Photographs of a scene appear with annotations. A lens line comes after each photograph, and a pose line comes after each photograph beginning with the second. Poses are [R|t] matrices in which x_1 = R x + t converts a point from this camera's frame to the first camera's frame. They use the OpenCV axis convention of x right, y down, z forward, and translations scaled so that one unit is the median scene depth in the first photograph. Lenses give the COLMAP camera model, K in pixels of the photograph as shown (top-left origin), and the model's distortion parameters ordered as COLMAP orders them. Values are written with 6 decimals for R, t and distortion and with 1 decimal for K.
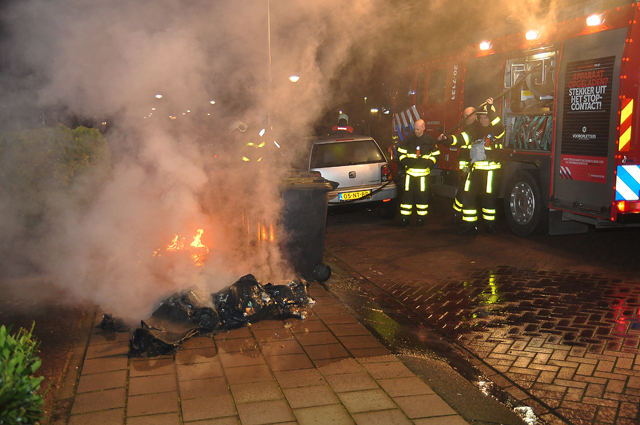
lens RADIAL K [[665.9, 0, 319.8], [0, 665.9, 209.5], [0, 0, 1]] dist [0.054081, 0.000000]
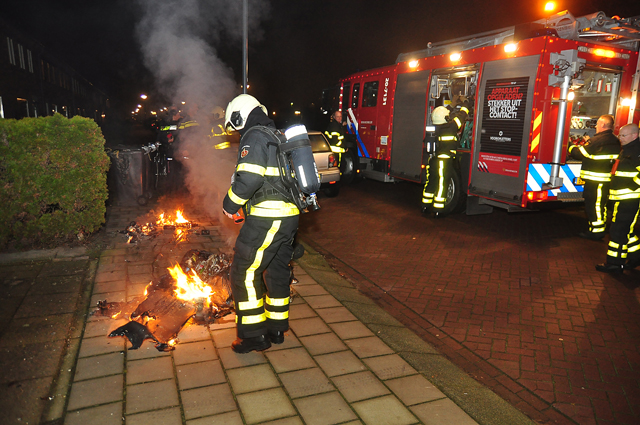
lens RADIAL K [[452.9, 0, 326.3], [0, 452.9, 216.6], [0, 0, 1]] dist [-0.069221, 0.025901]
pose [[0.988757, 0.007124, 0.149364, -0.062816], [-0.018984, 0.996763, 0.078127, -0.025169], [-0.148324, -0.080084, 0.985691, 0.226782]]
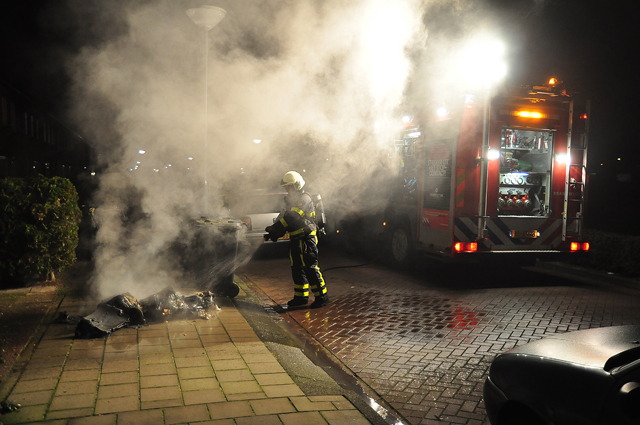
lens RADIAL K [[598.3, 0, 320.6], [0, 598.3, 207.6], [0, 0, 1]] dist [0.015873, 0.000000]
pose [[0.998235, 0.029576, 0.051498, 0.109674], [-0.025241, 0.996240, -0.082877, 0.024237], [-0.053756, 0.081431, 0.995228, -0.208285]]
